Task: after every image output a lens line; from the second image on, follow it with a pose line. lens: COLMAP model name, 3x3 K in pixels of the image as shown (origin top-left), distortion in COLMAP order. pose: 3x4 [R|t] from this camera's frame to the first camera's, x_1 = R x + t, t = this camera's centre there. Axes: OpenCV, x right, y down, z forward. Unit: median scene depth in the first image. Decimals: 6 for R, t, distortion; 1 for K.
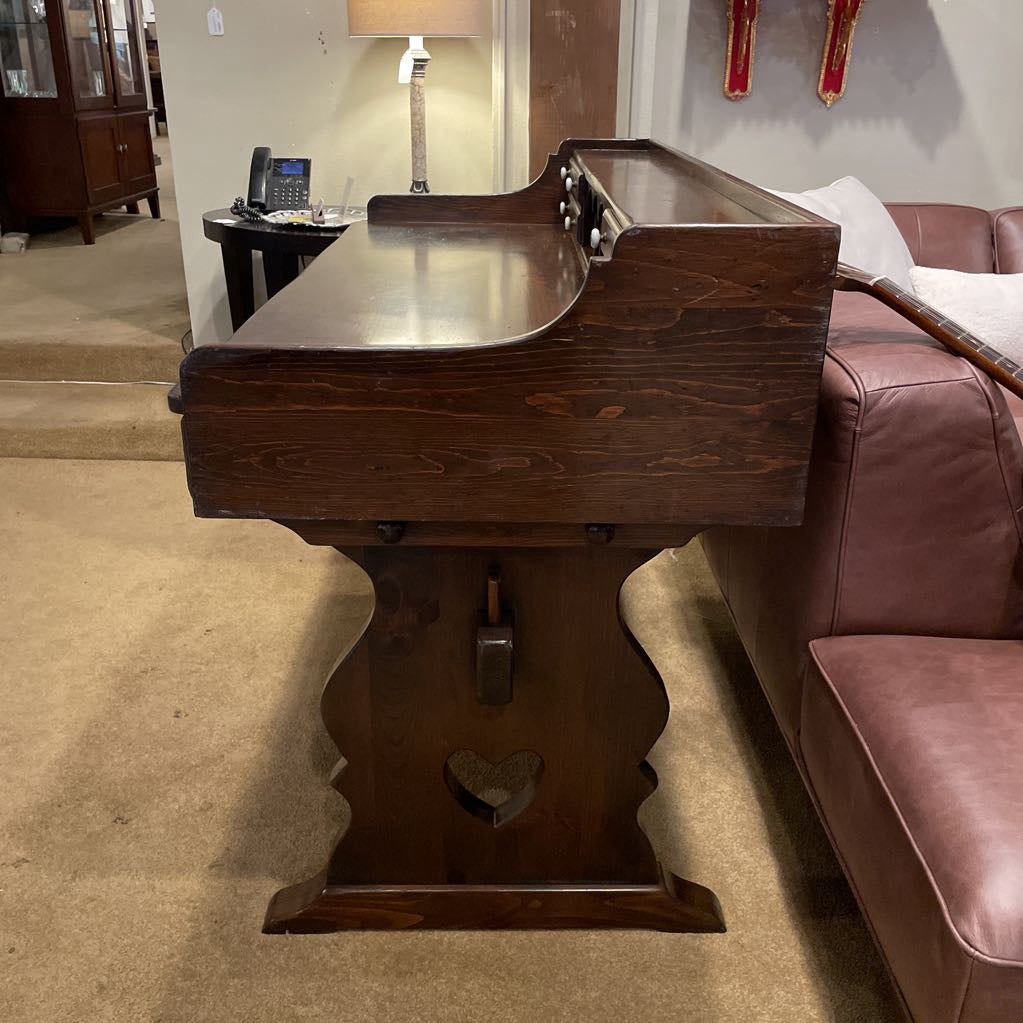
lens RADIAL K [[1035.0, 0, 511.6], [0, 1035.0, 505.2], [0, 0, 1]] dist [0.103036, -0.153567]
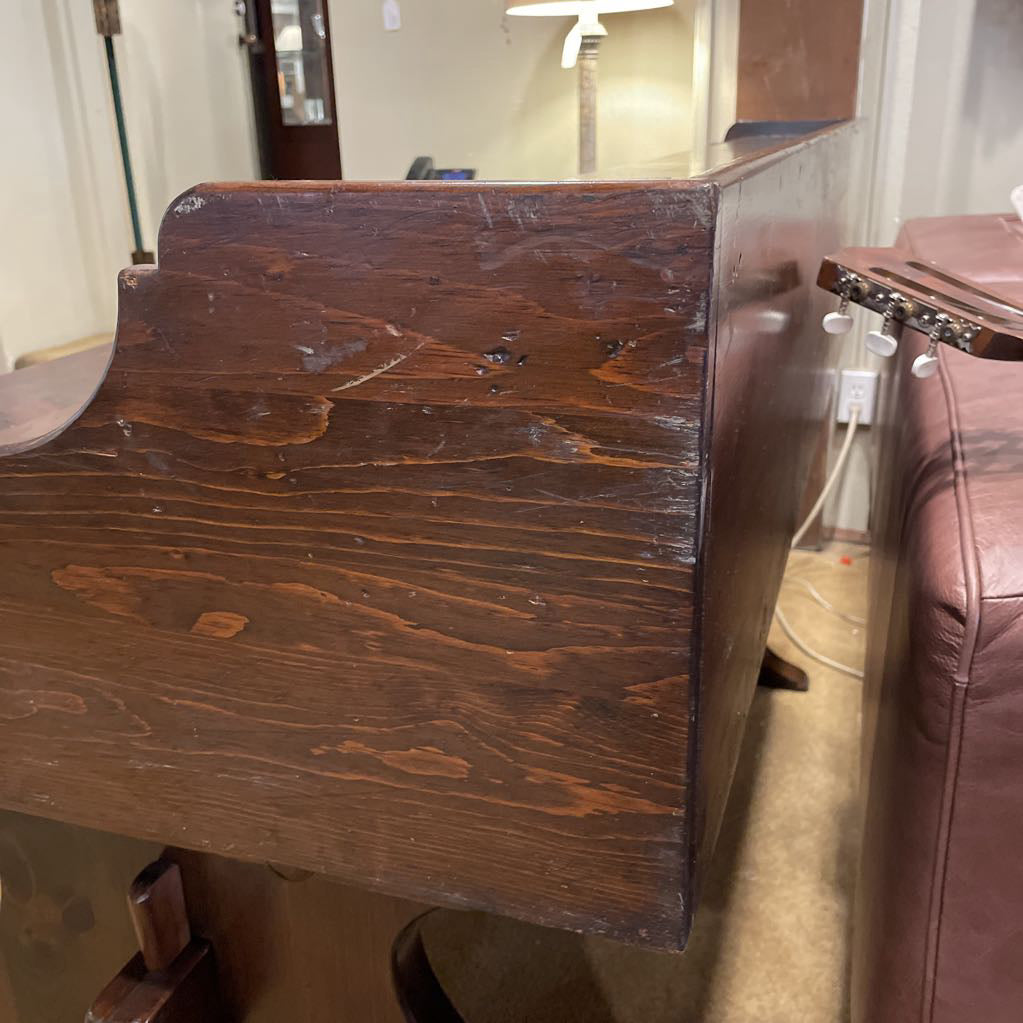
lens RADIAL K [[1035.0, 0, 511.6], [0, 1035.0, 505.2], [0, 0, 1]] dist [0.103036, -0.153567]
pose [[0.943542, 0.083910, -0.320450, 0.343746], [-0.093608, 0.995497, -0.014953, -0.143371], [0.317753, 0.044106, 0.947147, 0.623606]]
